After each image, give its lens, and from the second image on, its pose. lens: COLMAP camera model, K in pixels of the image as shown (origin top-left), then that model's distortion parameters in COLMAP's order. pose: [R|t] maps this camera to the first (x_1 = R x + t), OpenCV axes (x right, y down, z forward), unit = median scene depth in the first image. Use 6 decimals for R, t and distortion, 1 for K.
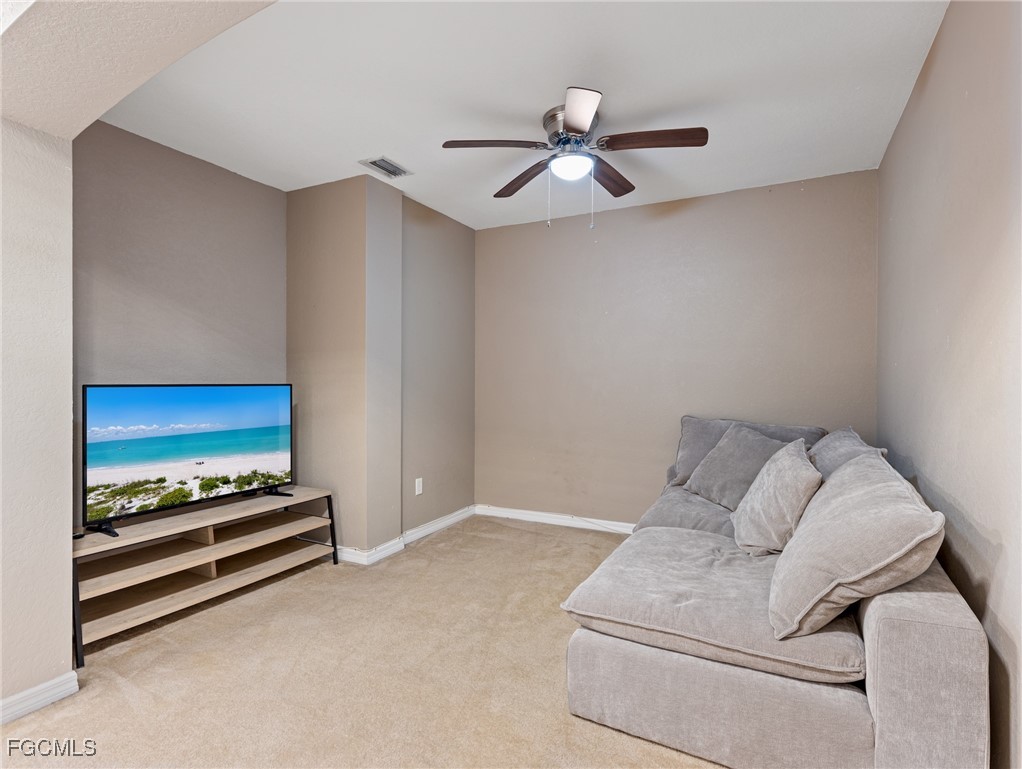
lens RADIAL K [[518.2, 0, 516.4], [0, 518.2, 385.4], [0, 0, 1]] dist [0.012215, -0.003782]
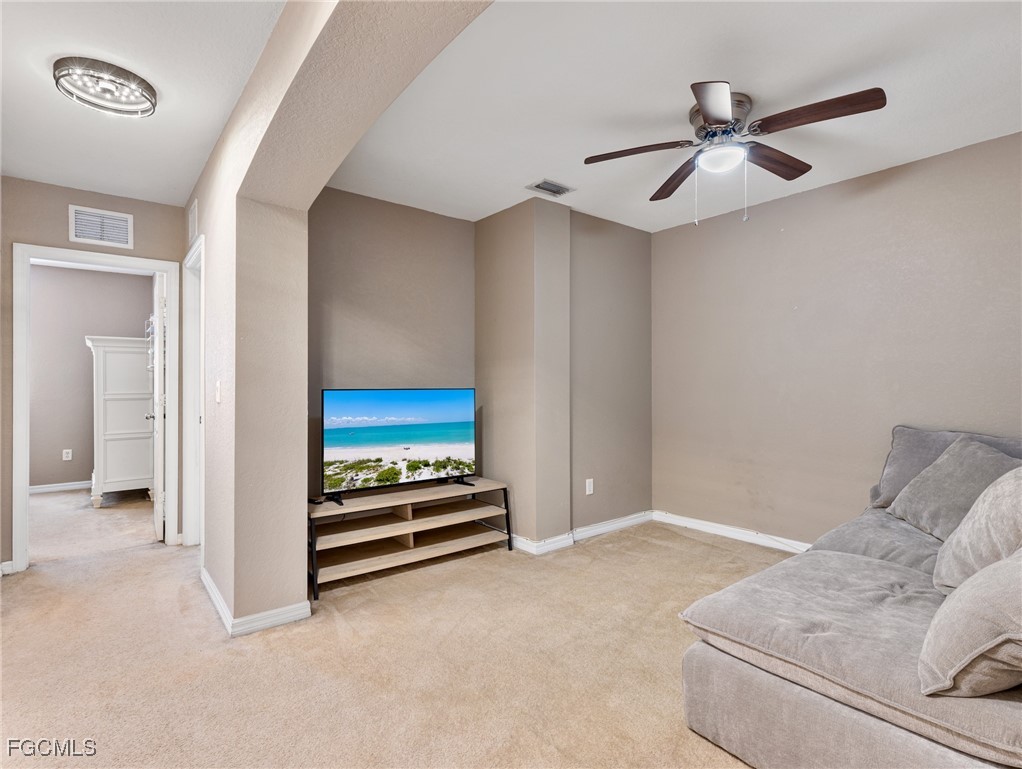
lens RADIAL K [[518.2, 0, 518.5], [0, 518.2, 384.1], [0, 0, 1]] dist [0.012215, -0.003782]
pose [[0.916529, -0.005252, -0.399933, 0.145102], [0.001100, 0.999943, -0.010609, 0.000377], [0.399966, 0.009283, 0.916483, -0.016361]]
